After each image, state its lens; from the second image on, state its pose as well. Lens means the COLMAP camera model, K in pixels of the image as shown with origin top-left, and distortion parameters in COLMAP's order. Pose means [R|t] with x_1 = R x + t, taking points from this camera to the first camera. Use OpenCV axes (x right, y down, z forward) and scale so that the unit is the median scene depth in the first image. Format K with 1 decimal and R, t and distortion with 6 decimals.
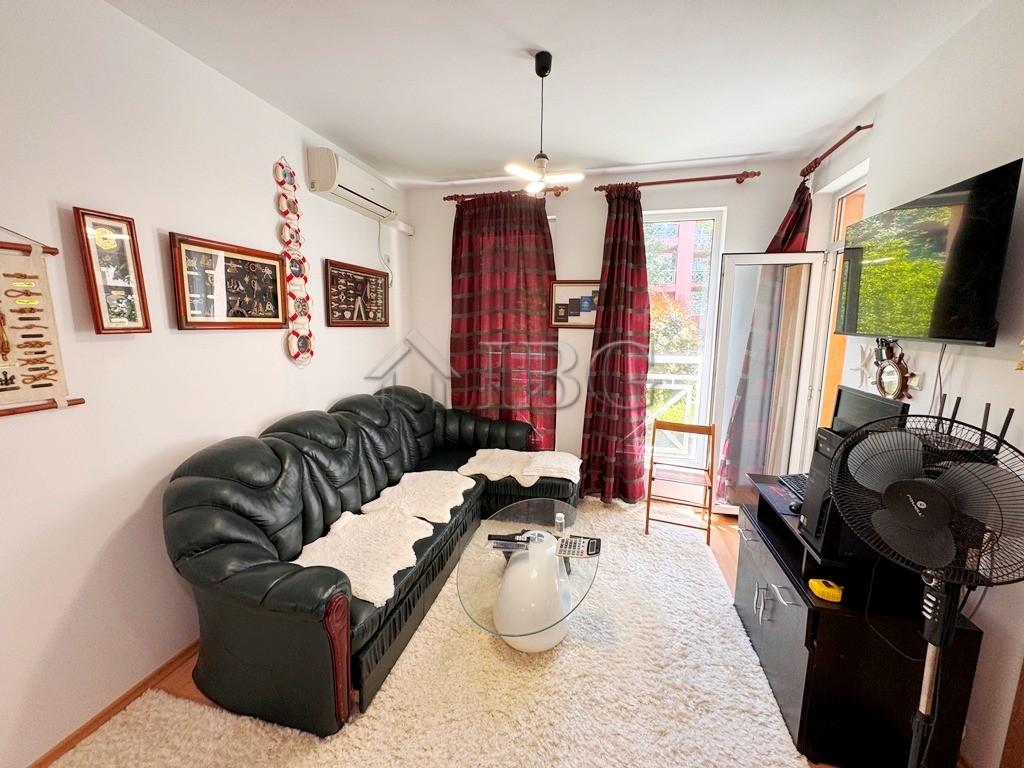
lens RADIAL K [[408.7, 0, 511.2], [0, 408.7, 383.9], [0, 0, 1]] dist [-0.001072, 0.000161]
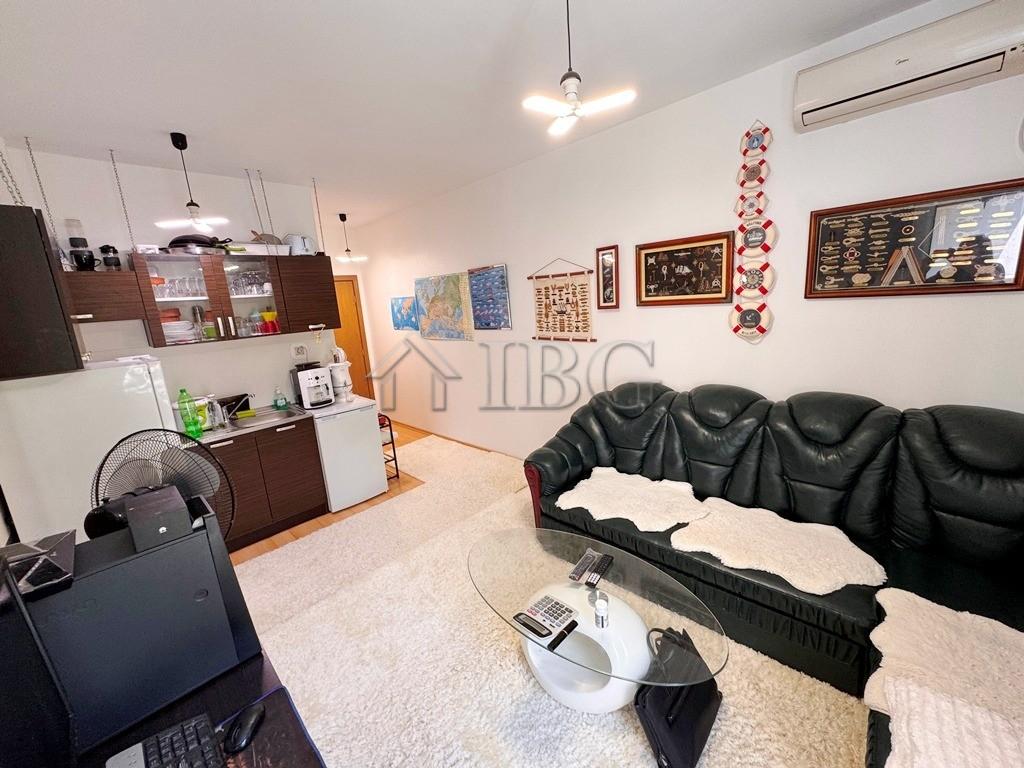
lens RADIAL K [[408.7, 0, 511.2], [0, 408.7, 383.9], [0, 0, 1]] dist [-0.001072, 0.000161]
pose [[-0.501455, 0.194305, -0.843083, 0.508496], [-0.070353, 0.962070, 0.263573, -0.136169], [0.862319, 0.191484, -0.468765, 0.831573]]
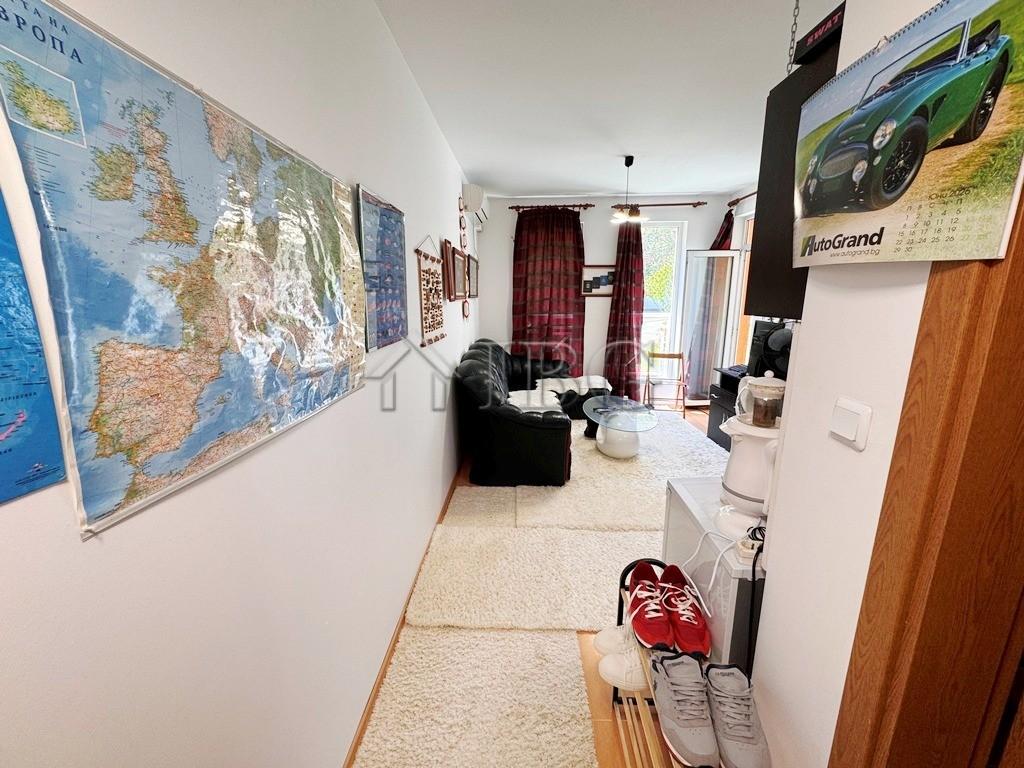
lens RADIAL K [[408.7, 0, 511.2], [0, 408.7, 383.9], [0, 0, 1]] dist [-0.001072, 0.000161]
pose [[0.976545, -0.062414, 0.206068, -0.557087], [0.048686, 0.996285, 0.071033, 0.075594], [-0.209736, -0.059335, 0.975956, -0.514620]]
